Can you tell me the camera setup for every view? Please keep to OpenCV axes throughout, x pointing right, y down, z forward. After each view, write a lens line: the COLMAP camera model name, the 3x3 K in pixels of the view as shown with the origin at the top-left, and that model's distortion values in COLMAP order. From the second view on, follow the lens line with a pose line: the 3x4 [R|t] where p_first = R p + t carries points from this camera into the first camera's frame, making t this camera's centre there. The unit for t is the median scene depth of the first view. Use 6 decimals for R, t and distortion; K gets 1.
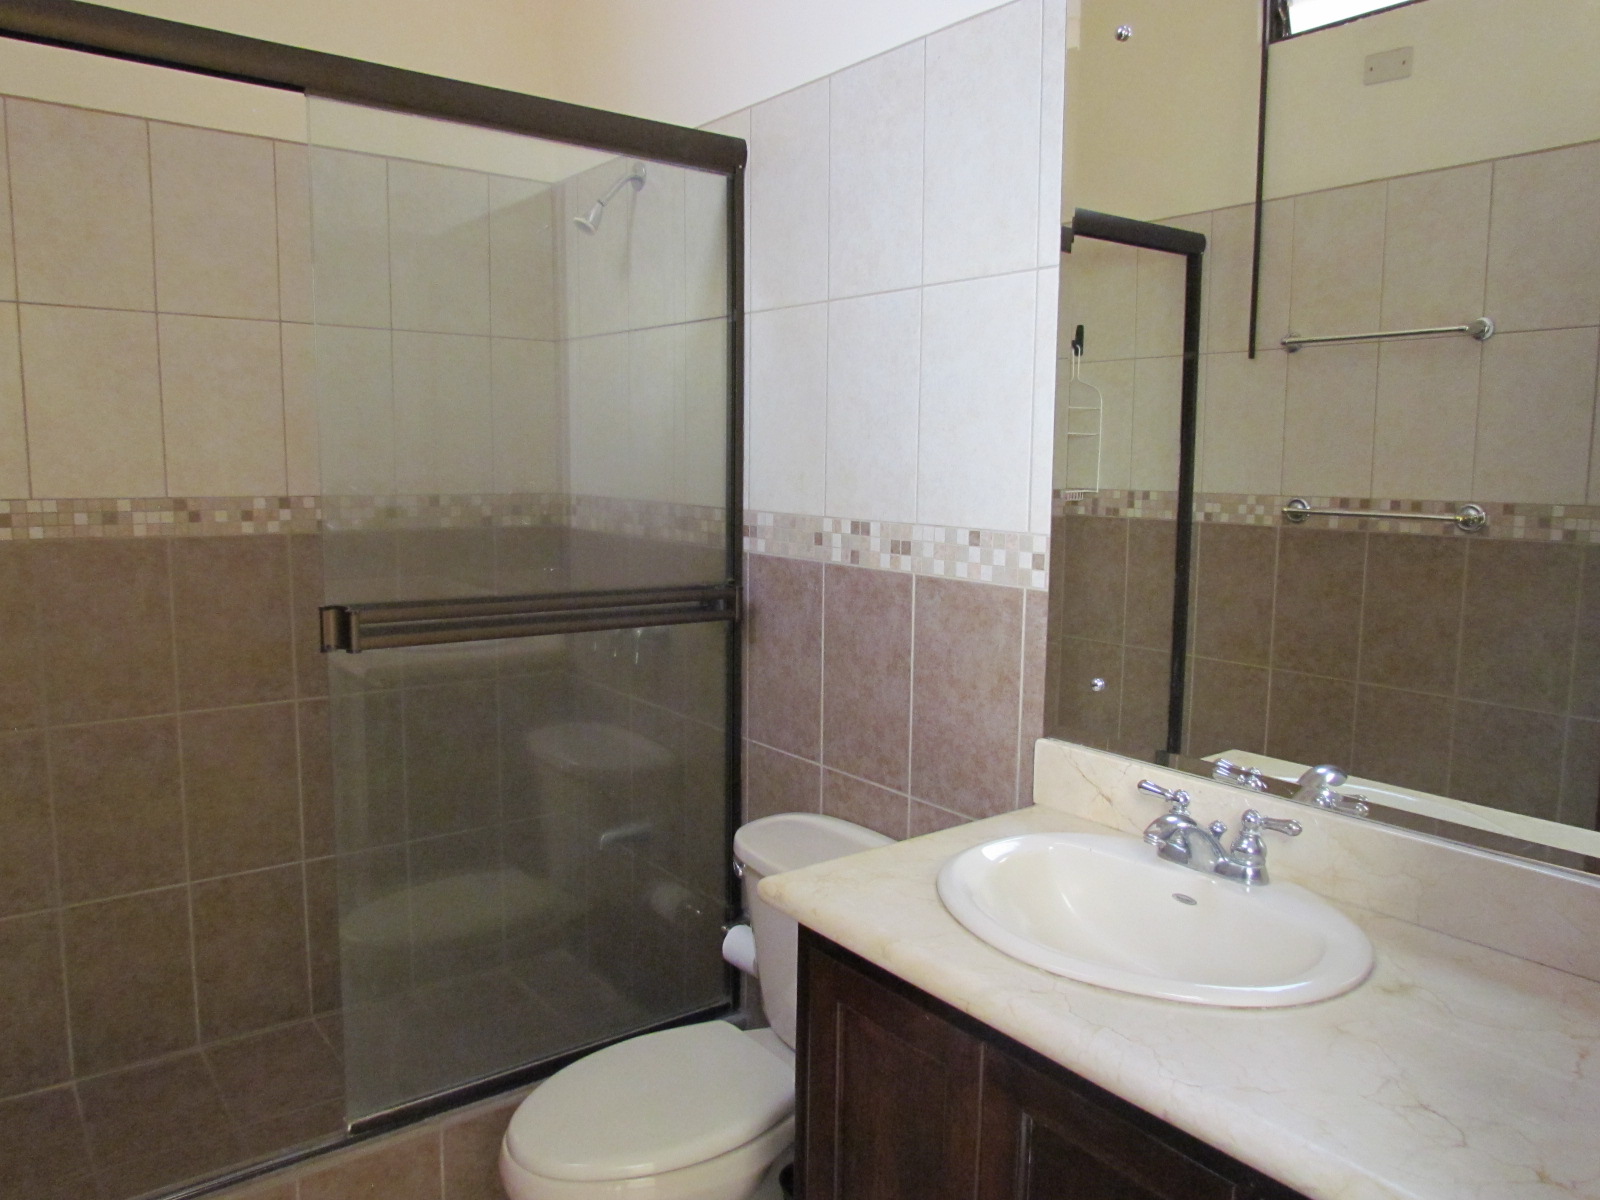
lens RADIAL K [[1139.4, 0, 801.7], [0, 1139.4, 599.7], [0, 0, 1]] dist [-0.028792, 0.007947]
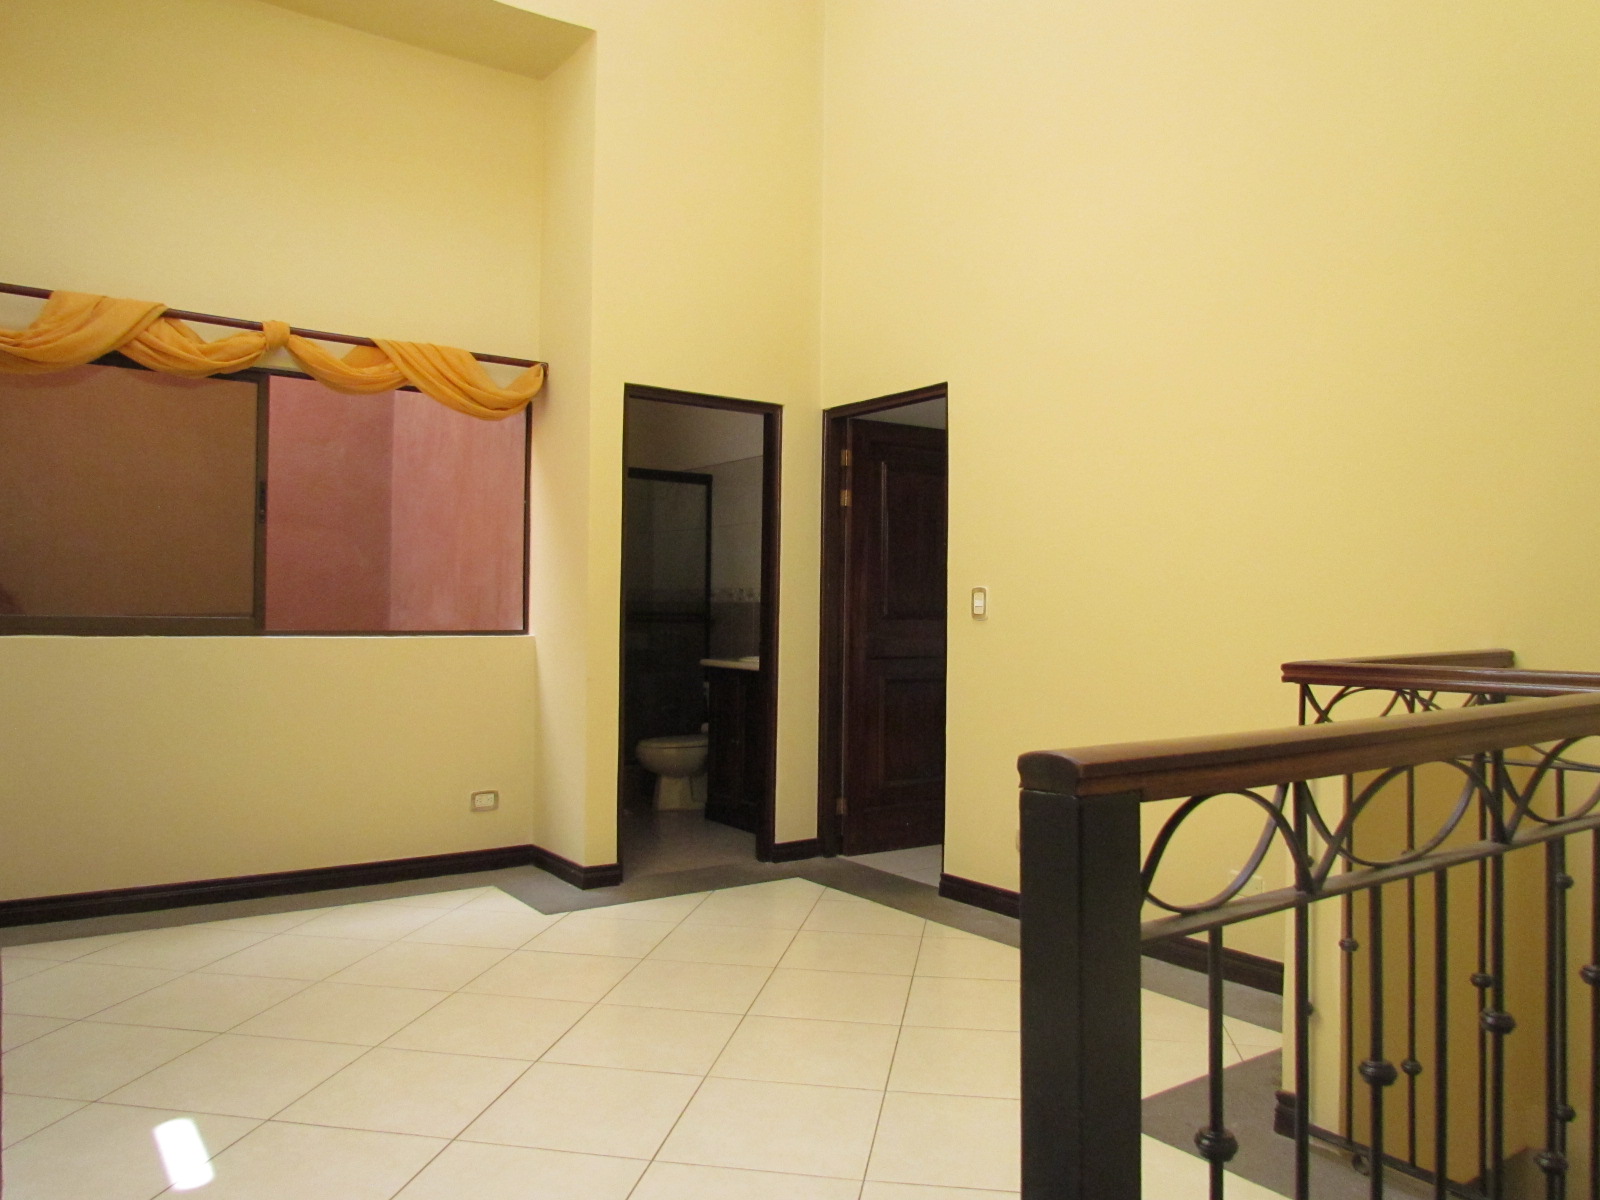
lens RADIAL K [[1139.4, 0, 796.3], [0, 1139.4, 597.8], [0, 0, 1]] dist [-0.028792, 0.007947]
pose [[0.999959, -0.007195, 0.005586, 0.180149], [0.007807, 0.992884, -0.118832, 0.344072], [-0.004691, 0.118870, 0.992899, -2.297729]]
